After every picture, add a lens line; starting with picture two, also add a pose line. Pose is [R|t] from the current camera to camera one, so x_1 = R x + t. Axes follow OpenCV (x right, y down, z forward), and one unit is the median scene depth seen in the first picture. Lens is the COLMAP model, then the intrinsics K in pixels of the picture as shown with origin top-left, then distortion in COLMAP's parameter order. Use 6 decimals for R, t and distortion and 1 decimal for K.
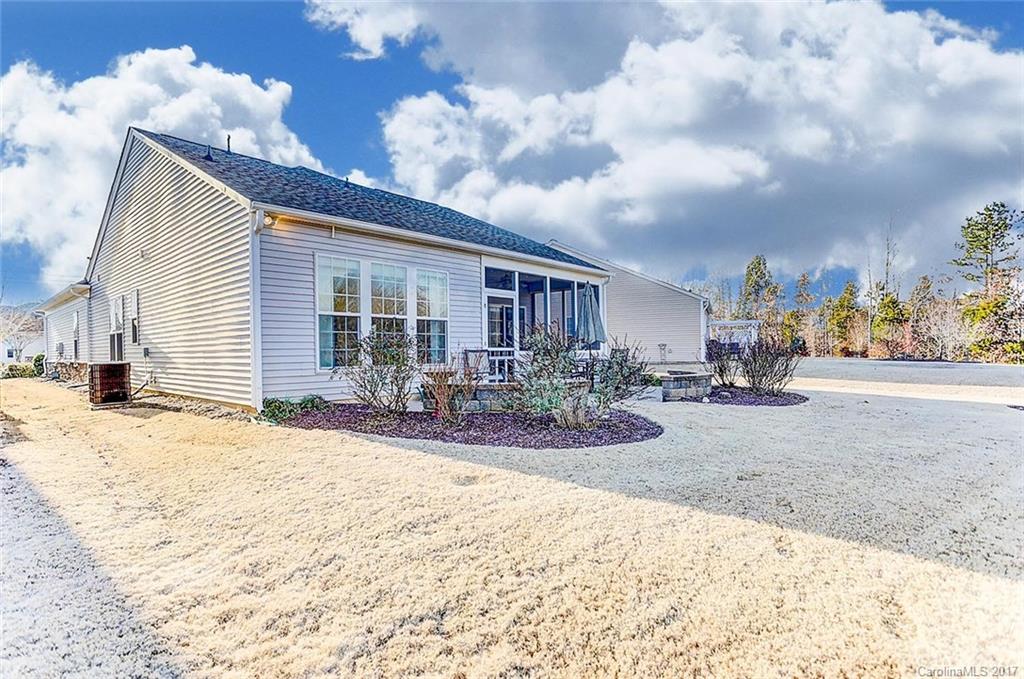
lens RADIAL K [[505.4, 0, 507.8], [0, 505.4, 344.4], [0, 0, 1]] dist [0.004279, 0.001478]
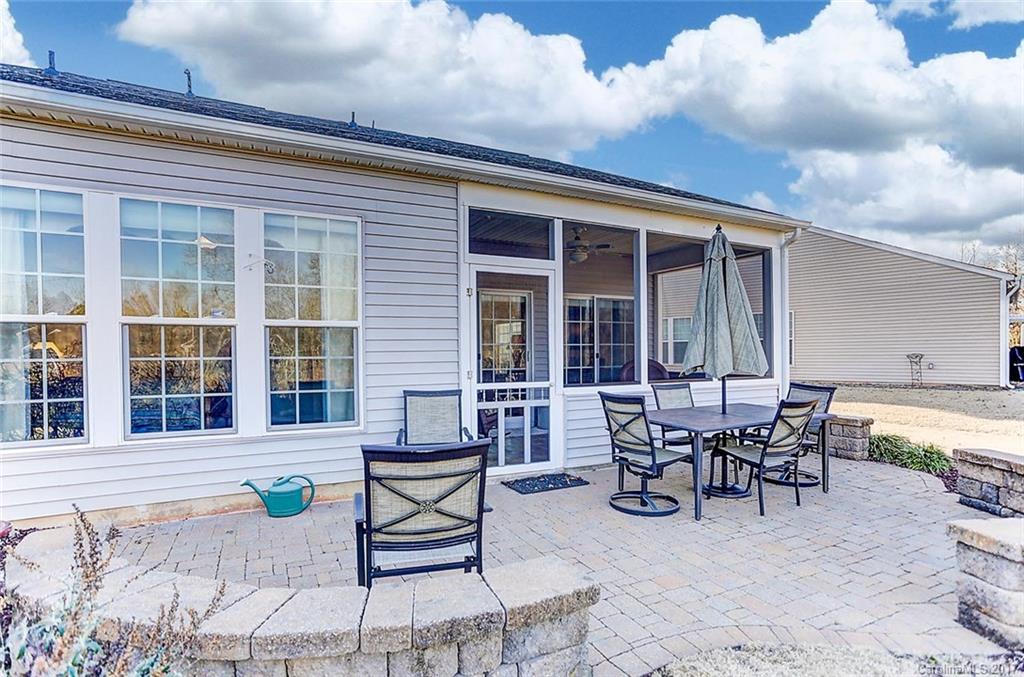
lens RADIAL K [[505.4, 0, 515.6], [0, 505.4, 343.6], [0, 0, 1]] dist [0.004279, 0.001478]
pose [[0.936793, -0.003045, -0.349871, 0.154700], [0.003021, 0.999995, -0.000613, -0.029235], [0.349871, -0.000483, 0.936798, 0.573887]]
